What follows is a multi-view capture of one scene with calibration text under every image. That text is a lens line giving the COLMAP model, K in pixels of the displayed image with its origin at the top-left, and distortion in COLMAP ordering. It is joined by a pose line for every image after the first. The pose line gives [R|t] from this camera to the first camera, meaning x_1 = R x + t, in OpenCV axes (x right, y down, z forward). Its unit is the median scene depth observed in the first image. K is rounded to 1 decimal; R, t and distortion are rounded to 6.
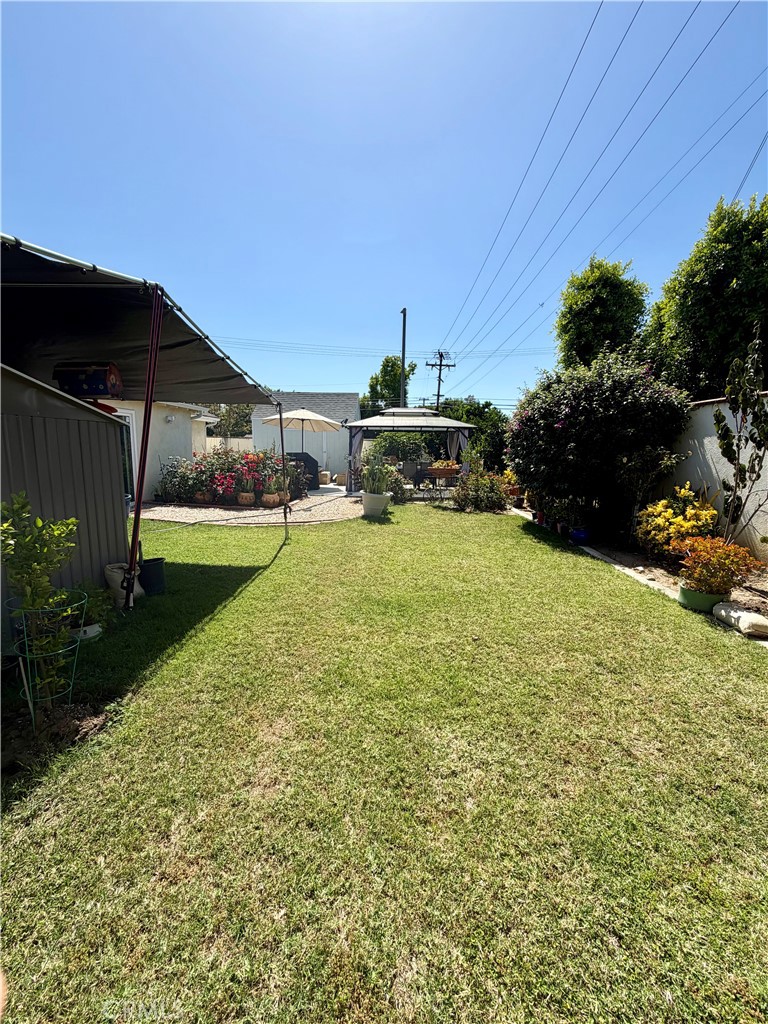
lens RADIAL K [[412.4, 0, 387.8], [0, 412.4, 512.0], [0, 0, 1]] dist [0.001033, 0.000026]
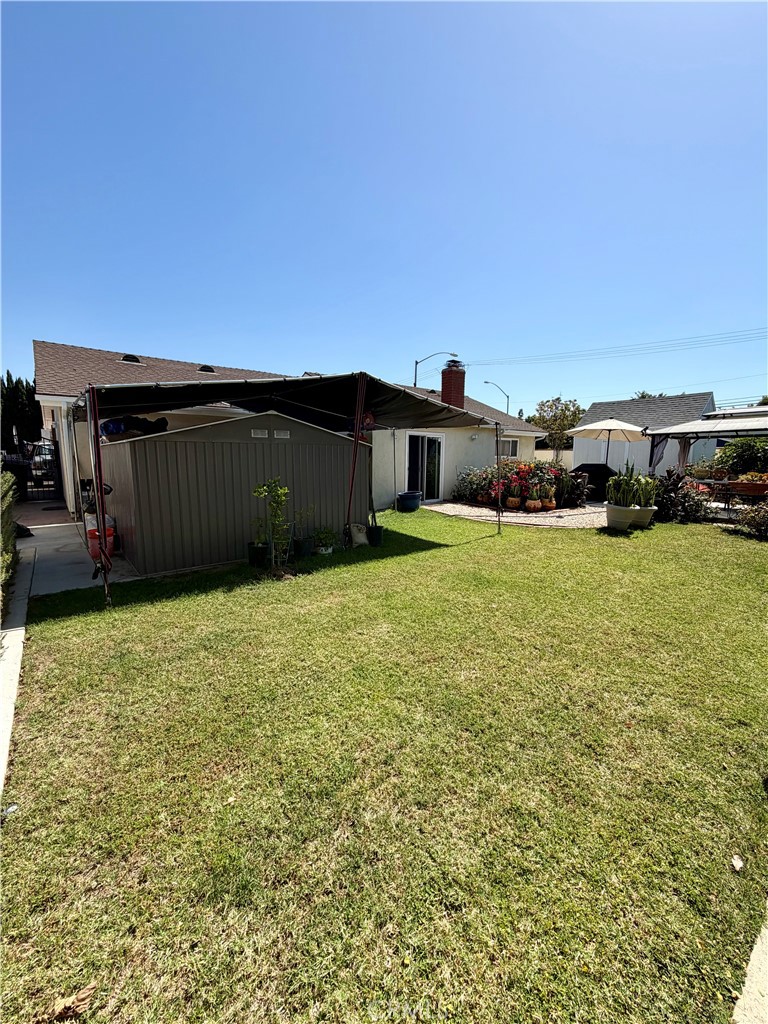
lens RADIAL K [[412.4, 0, 384.3], [0, 412.4, 515.0], [0, 0, 1]] dist [0.001033, 0.000026]
pose [[0.635879, 0.094707, -0.765956, 0.311952], [-0.111605, 0.993295, 0.030165, 0.007713], [0.763677, 0.066303, 0.642185, -0.022339]]
